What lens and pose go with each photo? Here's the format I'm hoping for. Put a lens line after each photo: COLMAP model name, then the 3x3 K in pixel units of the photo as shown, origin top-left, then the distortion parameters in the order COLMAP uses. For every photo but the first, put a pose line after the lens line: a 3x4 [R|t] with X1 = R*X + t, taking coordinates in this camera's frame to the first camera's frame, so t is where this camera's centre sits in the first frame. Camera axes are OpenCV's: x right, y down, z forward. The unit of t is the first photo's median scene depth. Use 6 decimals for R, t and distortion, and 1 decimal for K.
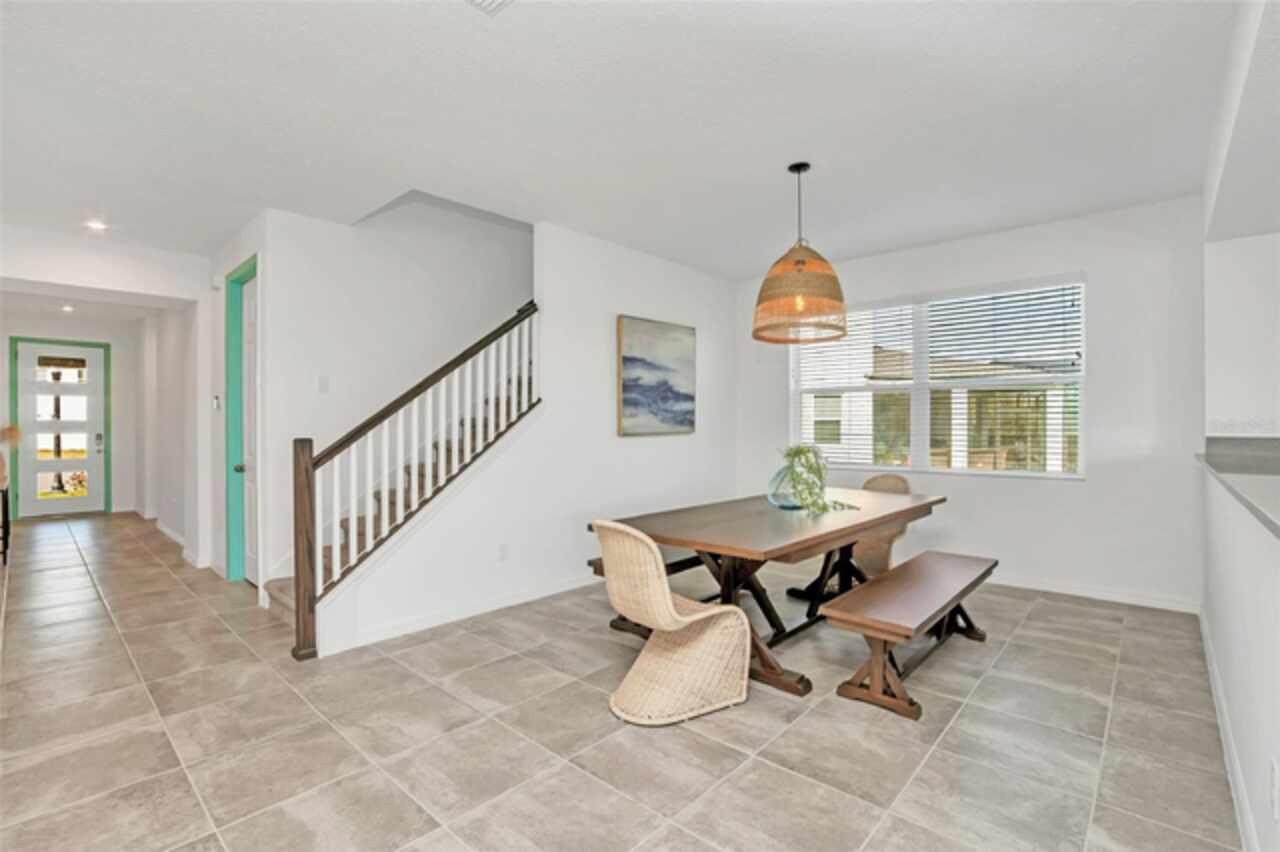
lens RADIAL K [[582.6, 0, 649.3], [0, 582.6, 428.2], [0, 0, 1]] dist [-0.005306, -0.000587]
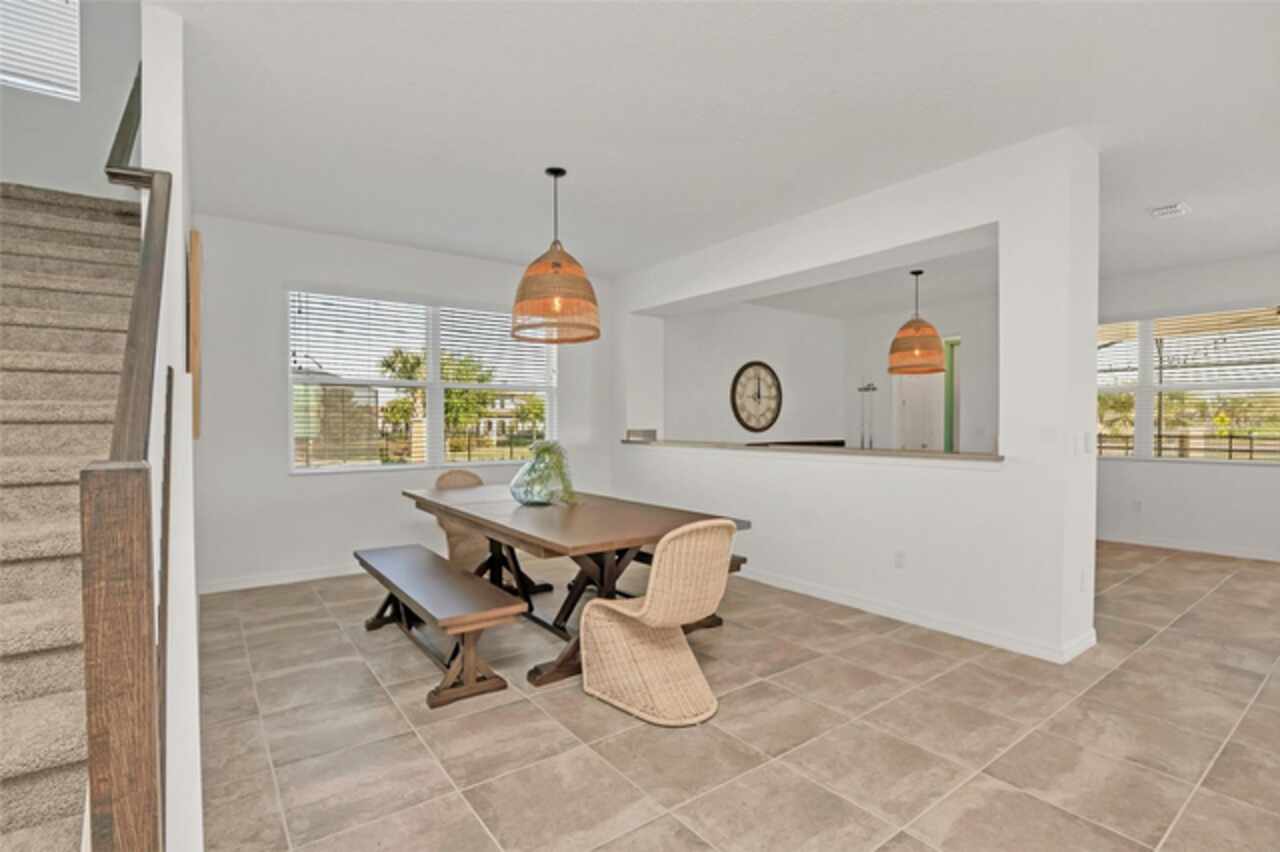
lens RADIAL K [[582.6, 0, 649.3], [0, 582.6, 428.2], [0, 0, 1]] dist [-0.005306, -0.000587]
pose [[0.206568, 0.003717, 0.978425, -1.090022], [-0.001442, 0.999993, -0.003495, 0.014424], [-0.978431, -0.000689, 0.206572, 0.948849]]
